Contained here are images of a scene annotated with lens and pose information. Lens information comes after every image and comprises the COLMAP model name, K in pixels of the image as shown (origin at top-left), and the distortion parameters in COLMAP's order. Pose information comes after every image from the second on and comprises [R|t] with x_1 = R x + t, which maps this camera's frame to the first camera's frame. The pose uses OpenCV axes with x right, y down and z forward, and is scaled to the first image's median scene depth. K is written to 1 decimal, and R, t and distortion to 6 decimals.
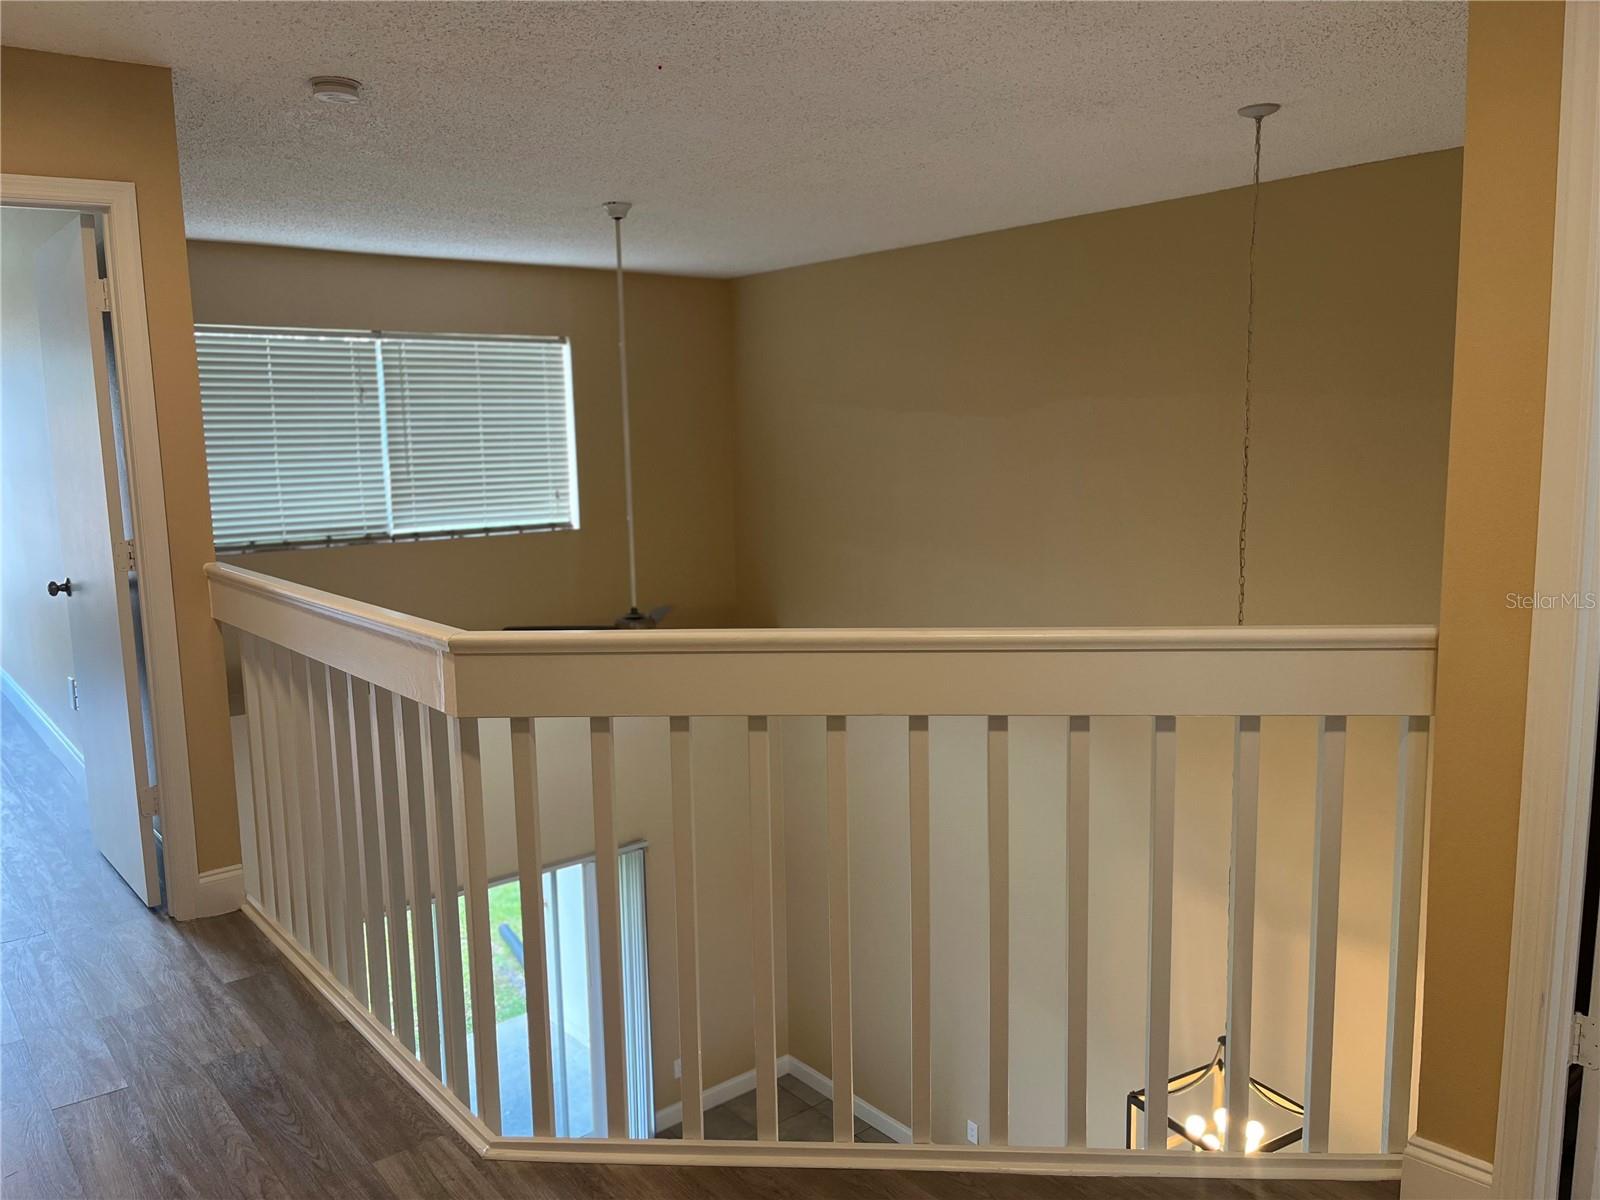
lens RADIAL K [[1211.4, 0, 804.3], [0, 1211.4, 605.0], [0, 0, 1]] dist [0.049060, -0.059575]
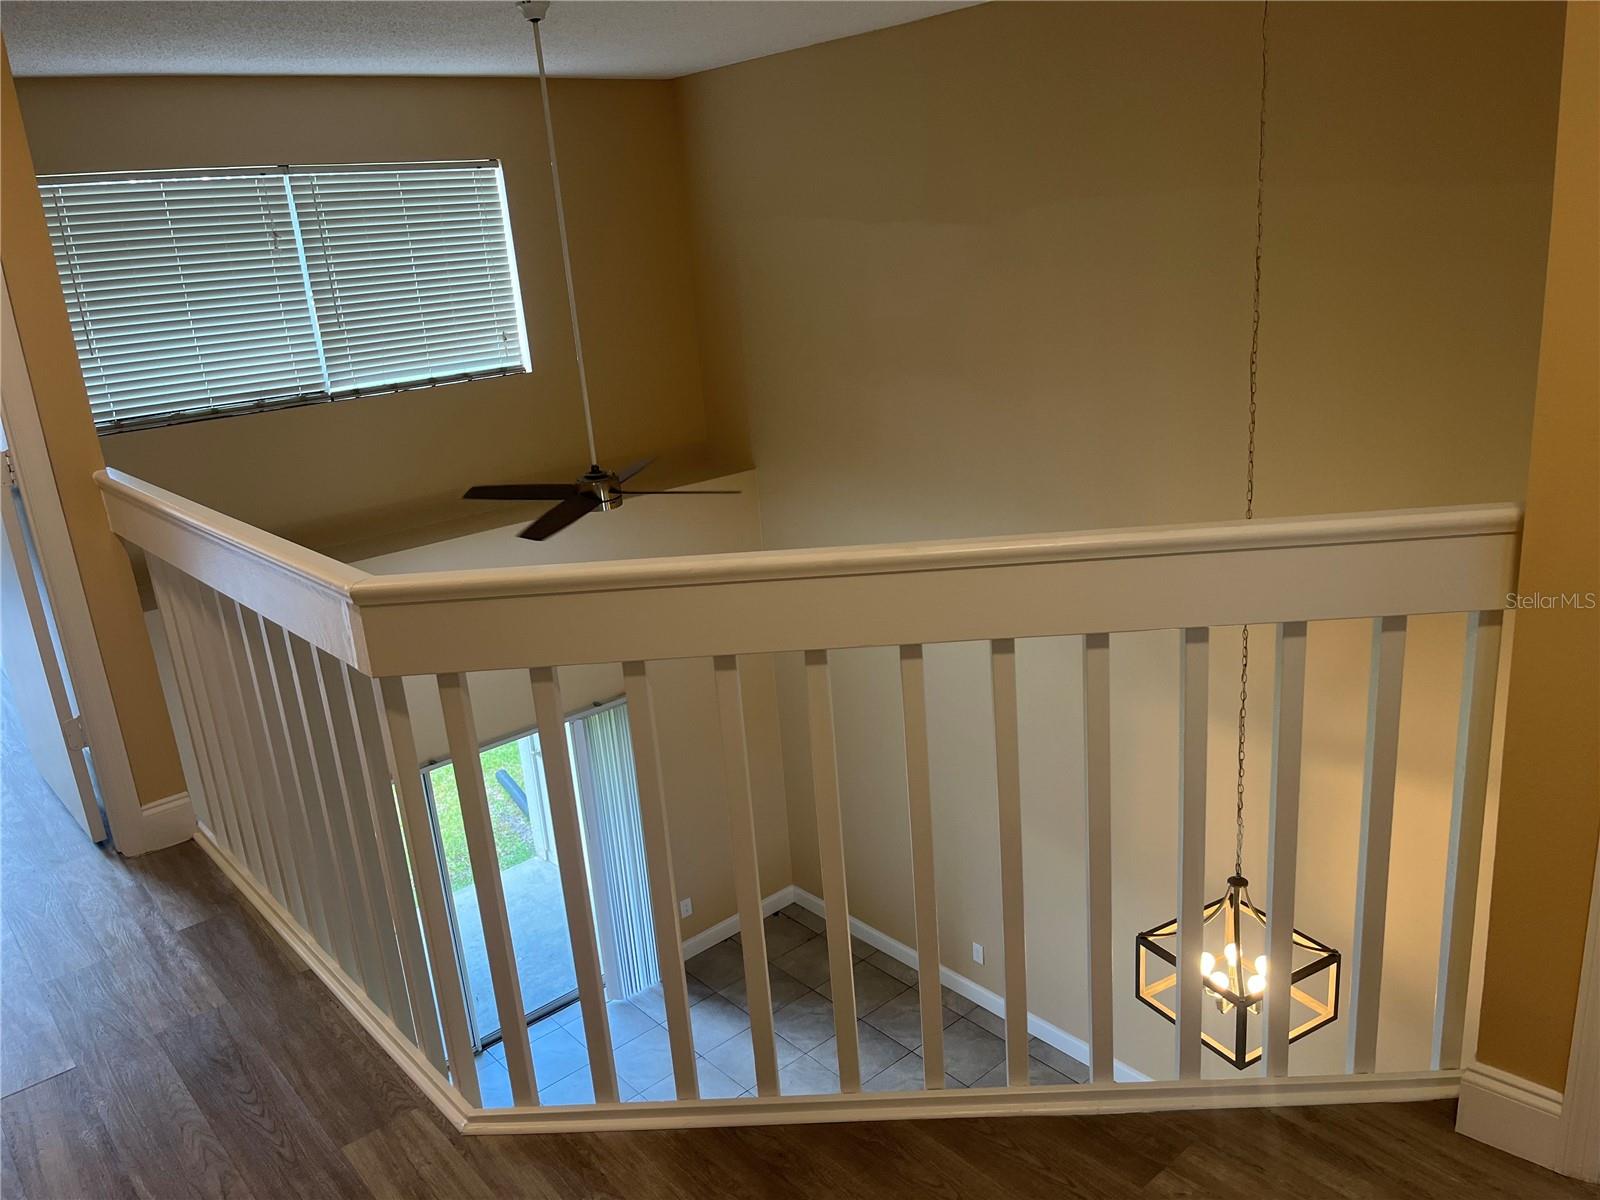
lens RADIAL K [[1211.4, 0, 810.0], [0, 1211.4, 602.1], [0, 0, 1]] dist [0.049060, -0.059575]
pose [[0.997851, -0.064334, 0.012440, 0.008041], [0.061606, 0.985779, 0.156344, -0.042263], [-0.022322, -0.155242, 0.987624, 0.088026]]
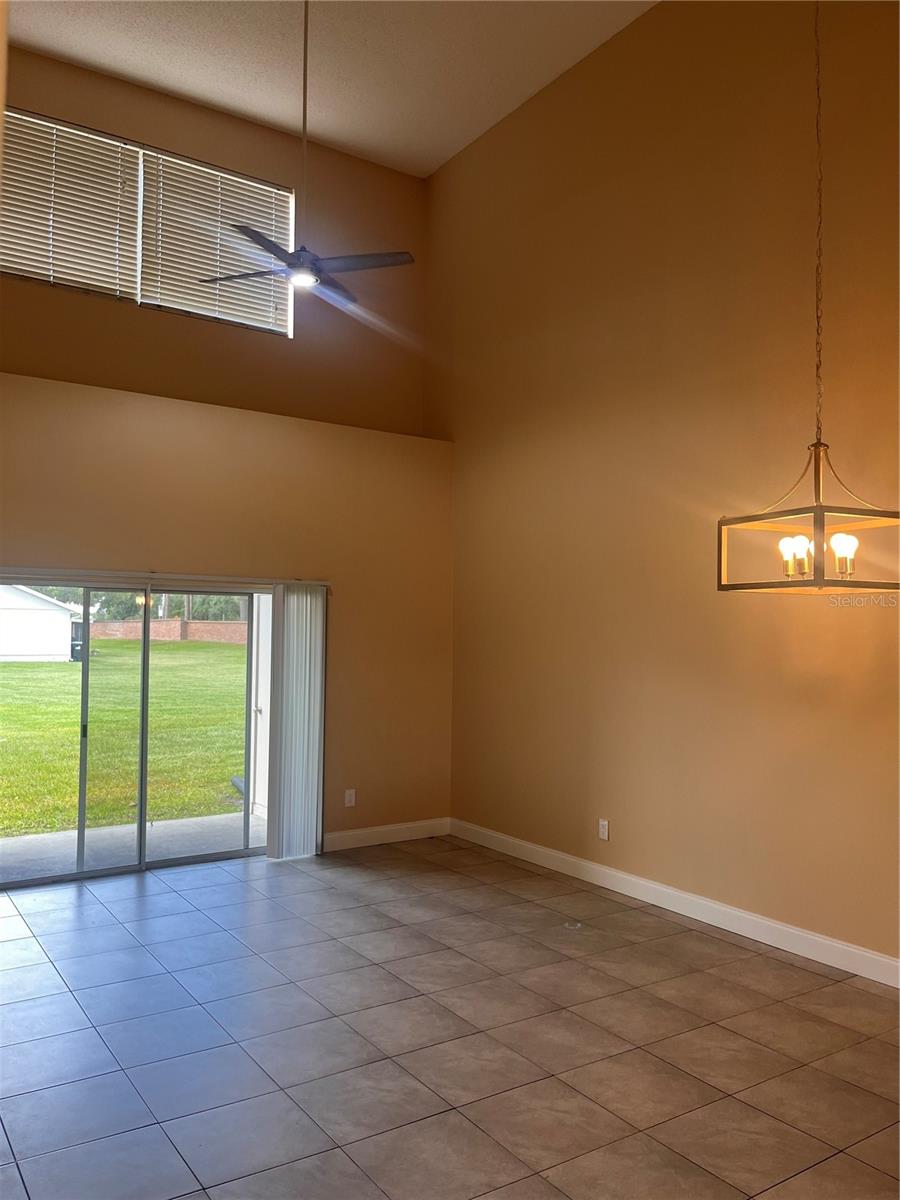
lens RADIAL K [[908.5, 0, 438.6], [0, 908.5, 602.3], [0, 0, 1]] dist [0.049060, -0.059575]
pose [[0.993822, 0.026511, -0.107771, 0.136776], [-0.044972, 0.983953, -0.172669, 0.698903], [0.101464, 0.176449, 0.979066, 0.290277]]
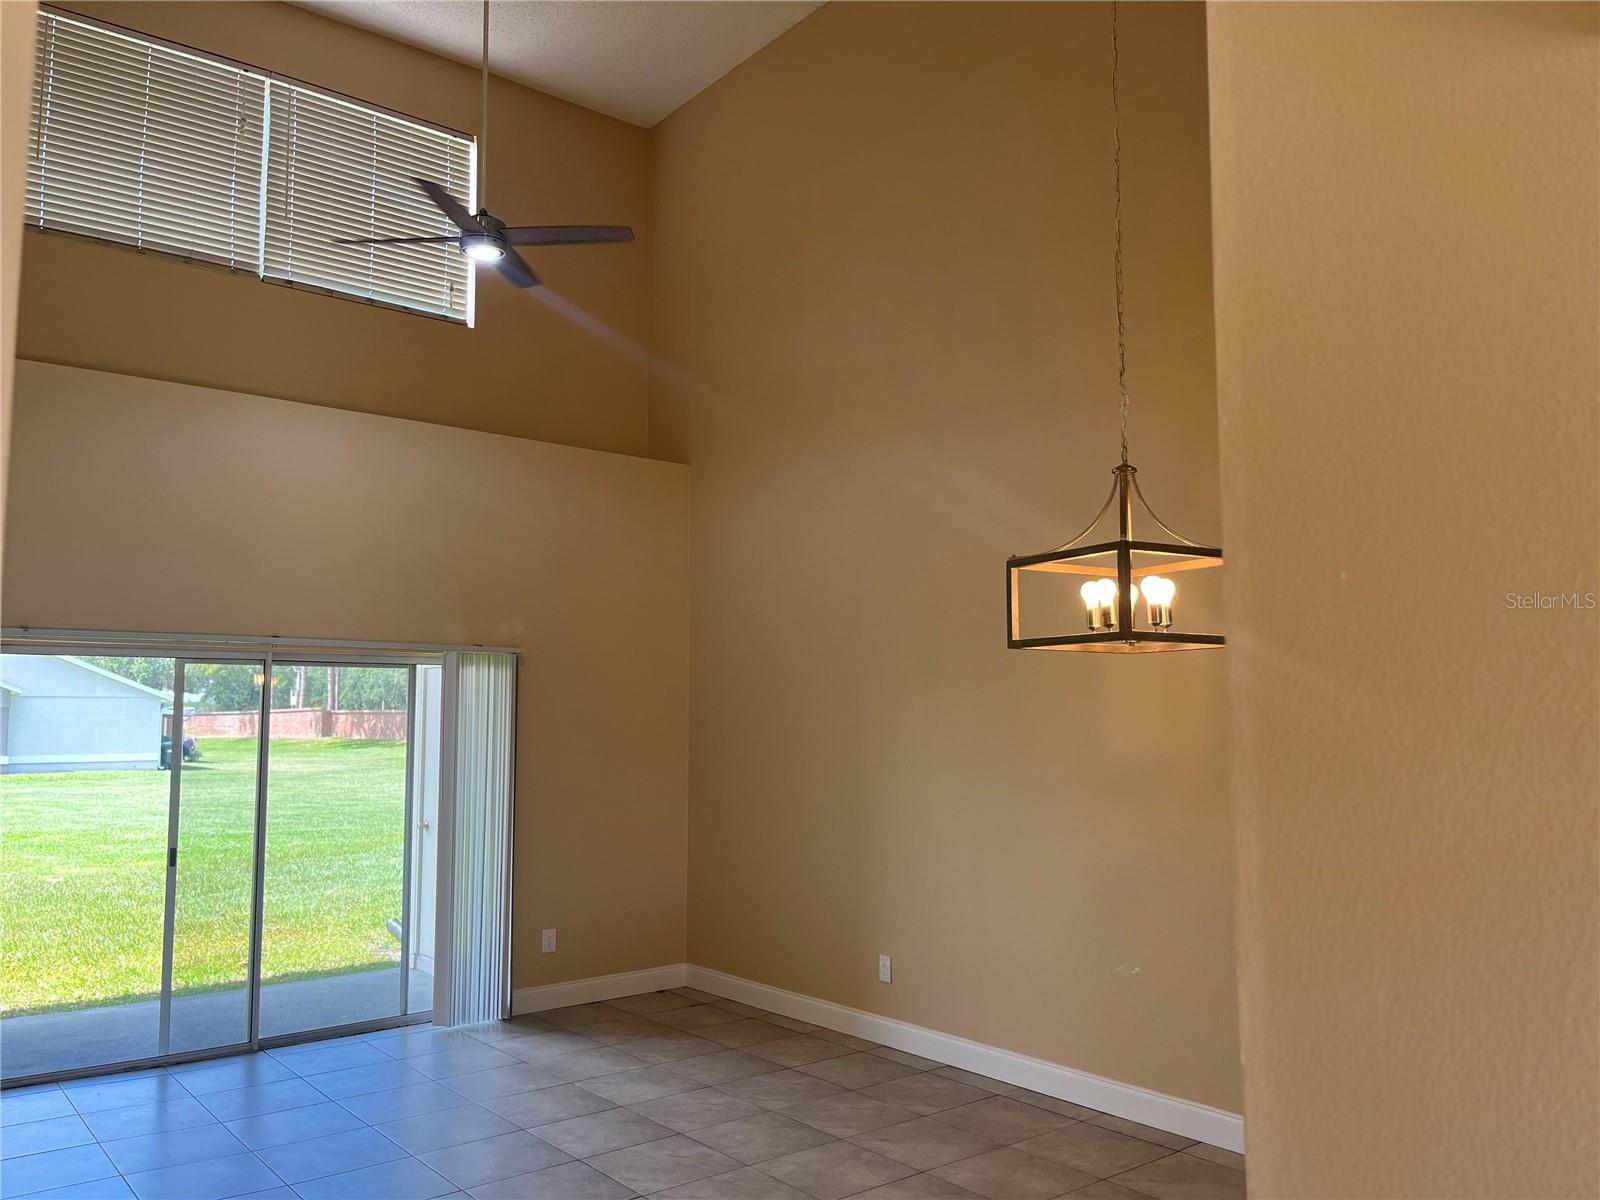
lens RADIAL K [[1211.4, 0, 803.7], [0, 1211.4, 610.2], [0, 0, 1]] dist [0.049060, -0.059575]
pose [[0.999847, 0.014808, -0.009315, 0.159830], [-0.016570, 0.972395, -0.232753, 0.714444], [0.005611, 0.232872, 0.972491, 0.263470]]
